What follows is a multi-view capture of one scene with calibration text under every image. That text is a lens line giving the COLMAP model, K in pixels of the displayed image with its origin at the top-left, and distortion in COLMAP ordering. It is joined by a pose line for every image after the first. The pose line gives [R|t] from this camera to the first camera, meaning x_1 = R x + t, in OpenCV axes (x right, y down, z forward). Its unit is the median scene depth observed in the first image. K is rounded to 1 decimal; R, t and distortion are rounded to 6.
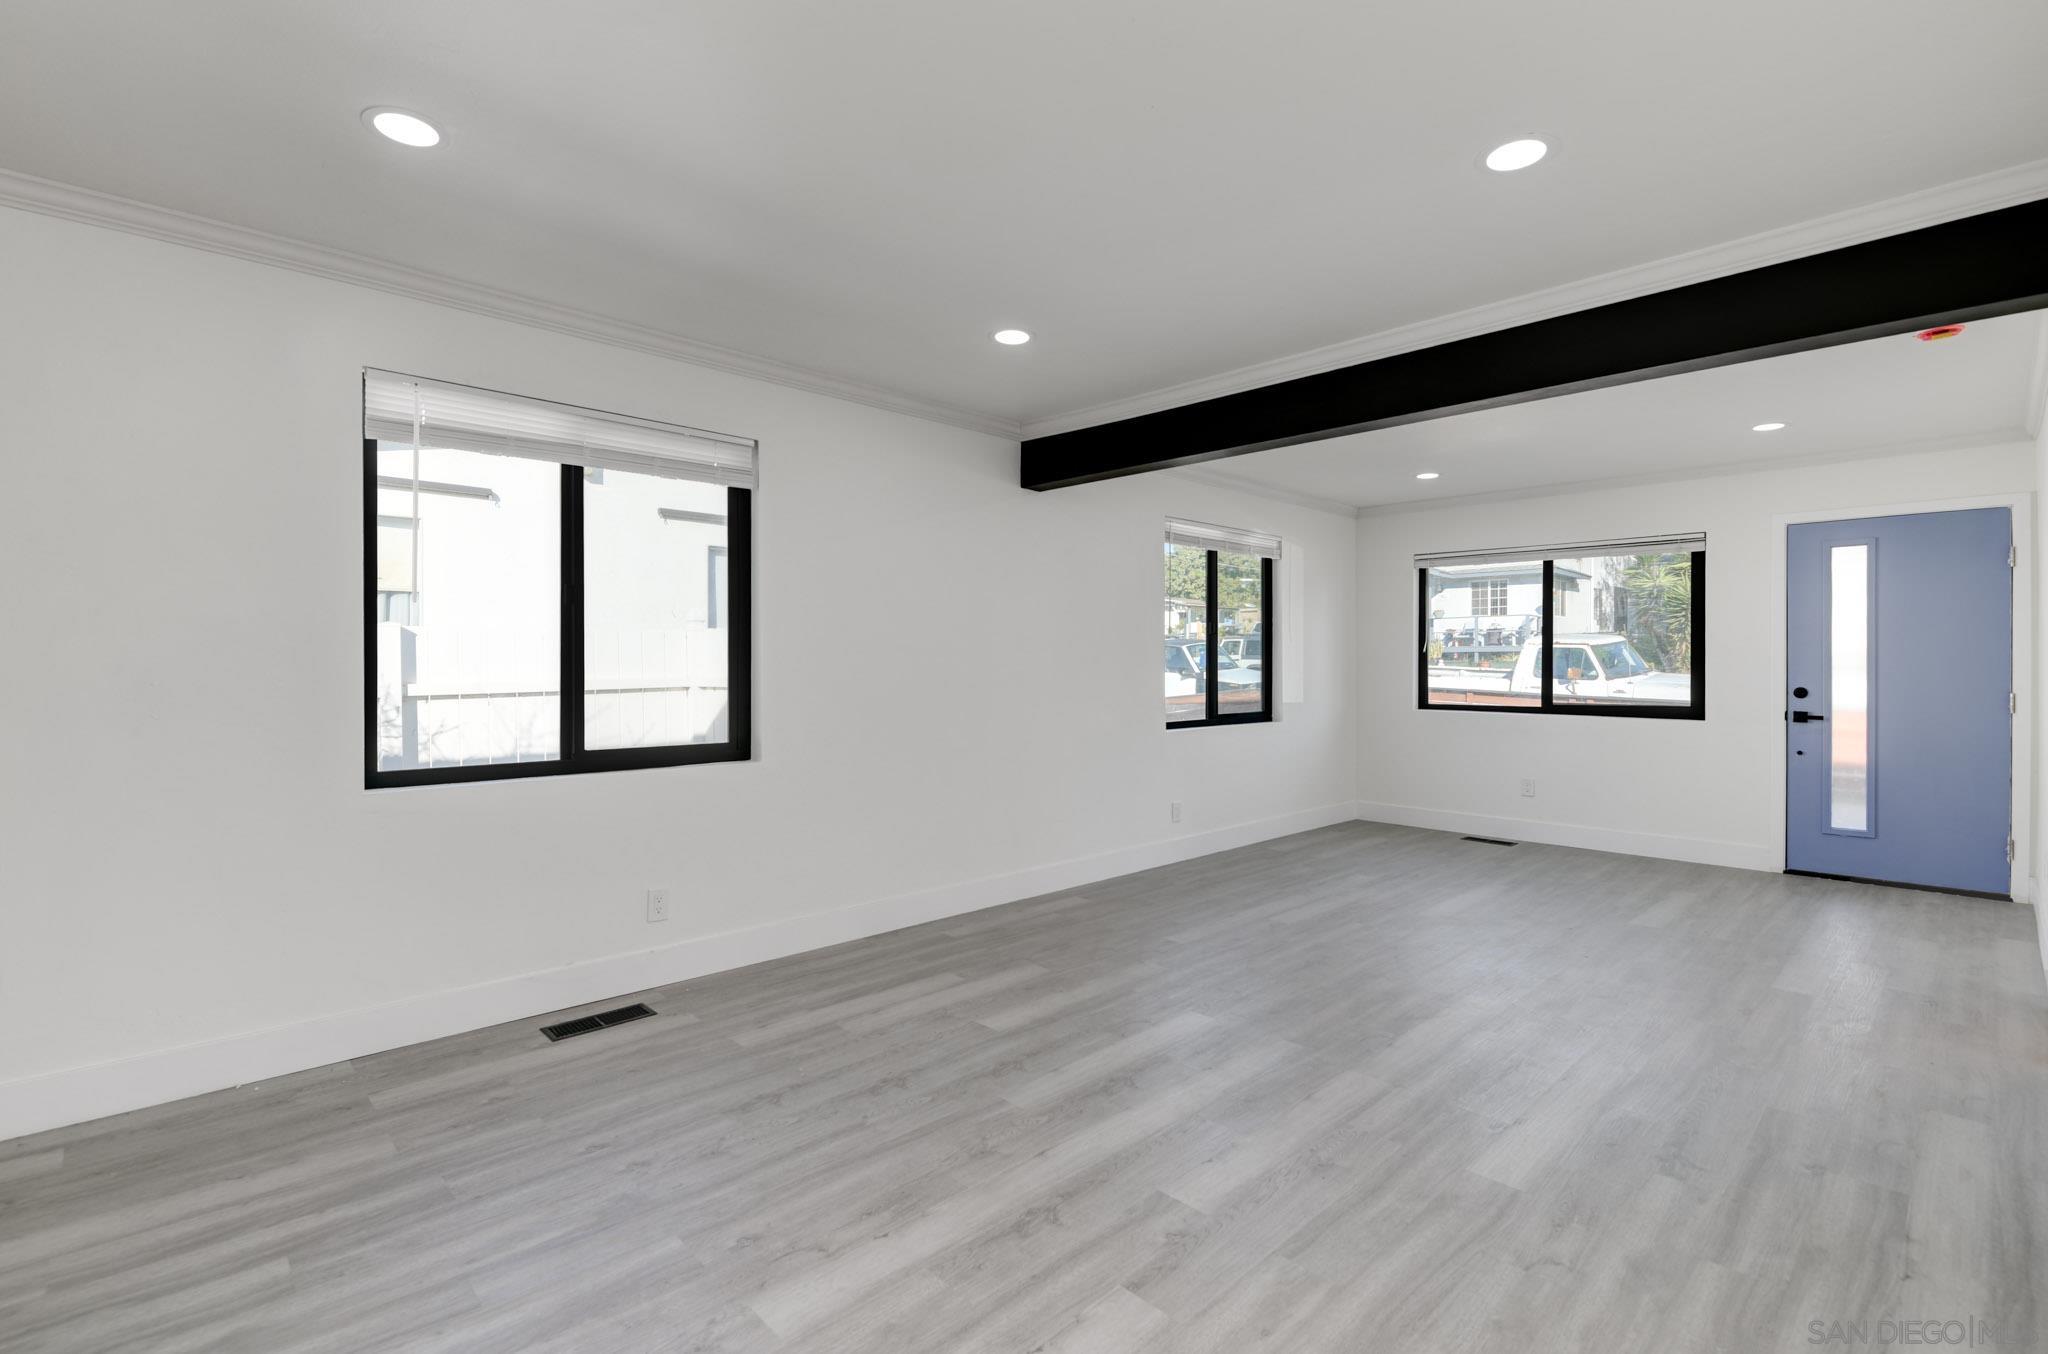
lens RADIAL K [[923.7, 0, 1022.6], [0, 923.7, 659.7], [0, 0, 1]] dist [0.012465, -0.010977]
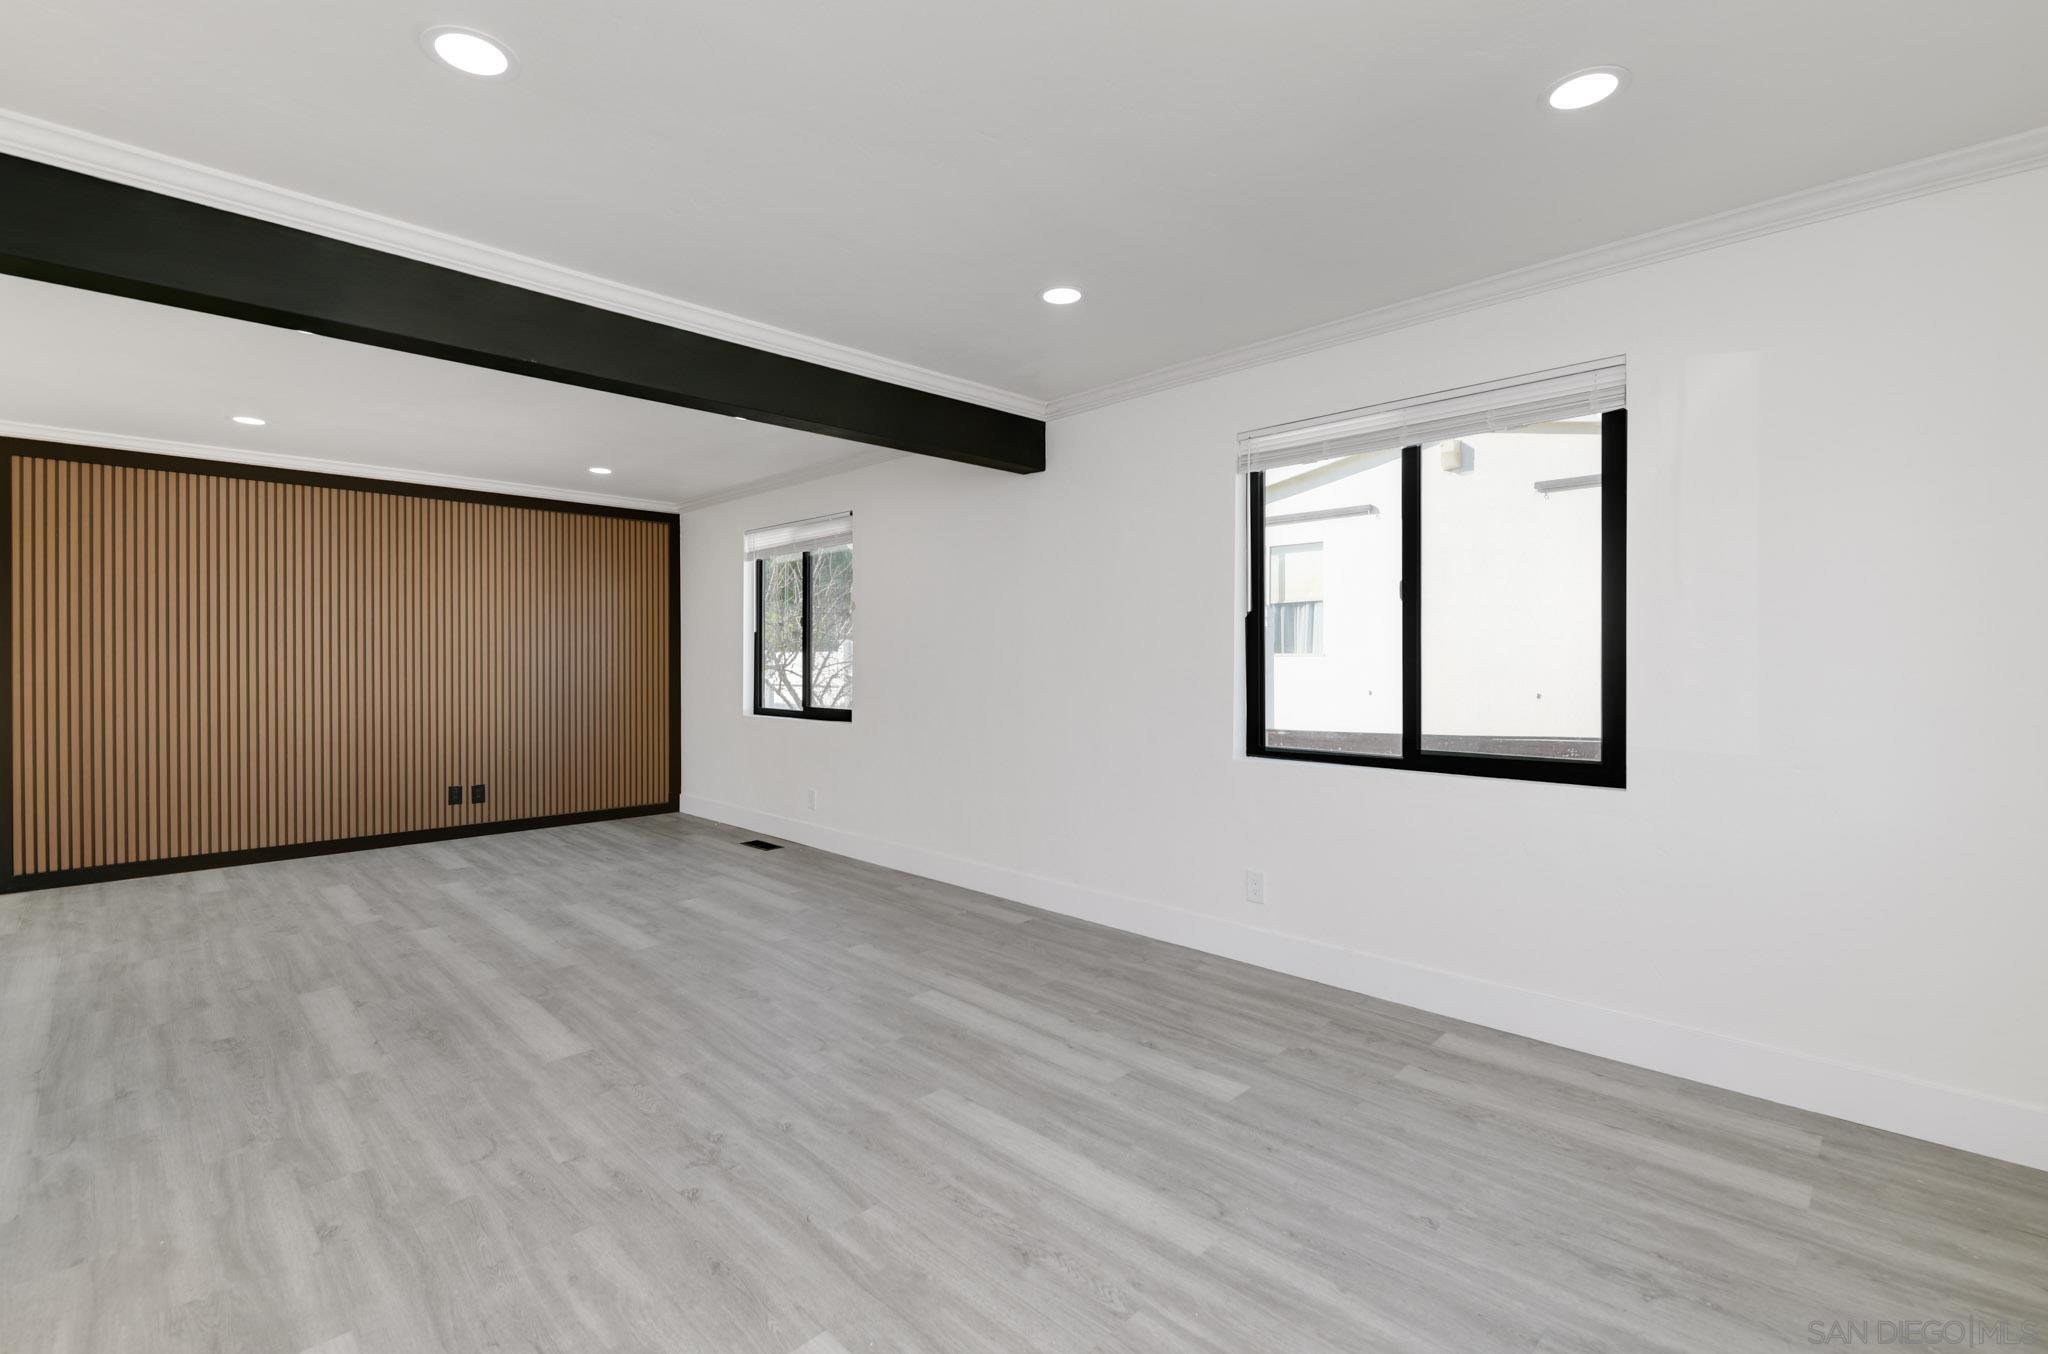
lens RADIAL K [[895.3, 0, 1020.7], [0, 895.3, 660.0], [0, 0, 1]] dist [0.002204, -0.007330]
pose [[0.030212, -0.002249, -0.999541, 1.239663], [0.008653, 0.999961, -0.001989, 0.011453], [0.999506, -0.008589, 0.030231, 1.295702]]
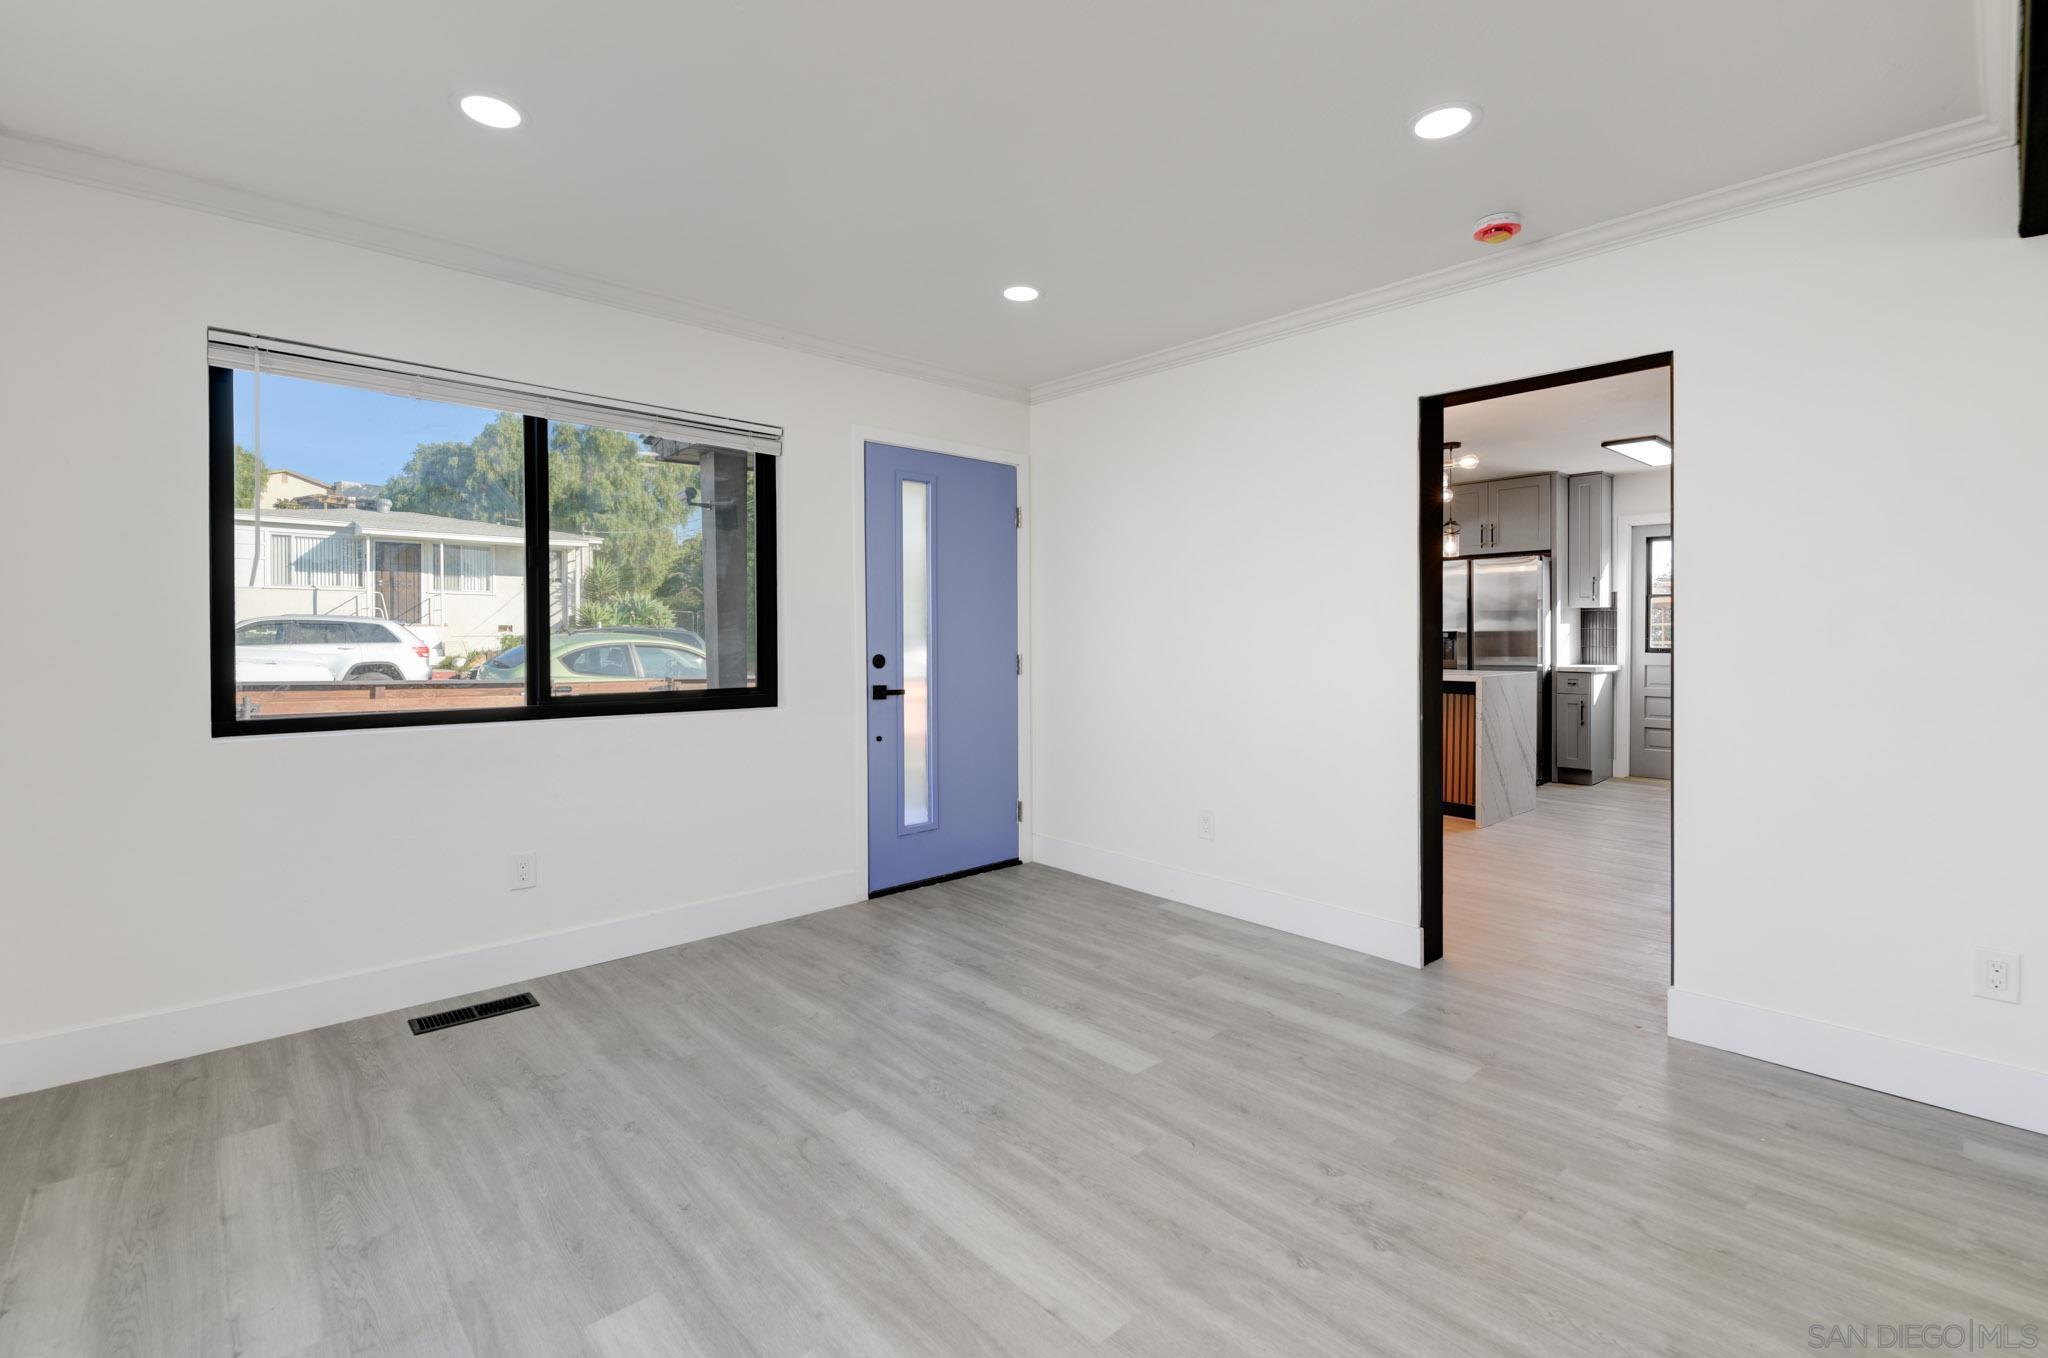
lens RADIAL K [[912.1, 0, 1017.3], [0, 912.1, 647.9], [0, 0, 1]] dist [-0.001809, -0.000803]
pose [[0.022874, -0.014185, 0.999638, 0.121486], [-0.004168, 0.999889, 0.014284, 0.019553], [-0.999730, -0.004493, 0.022812, 1.282102]]
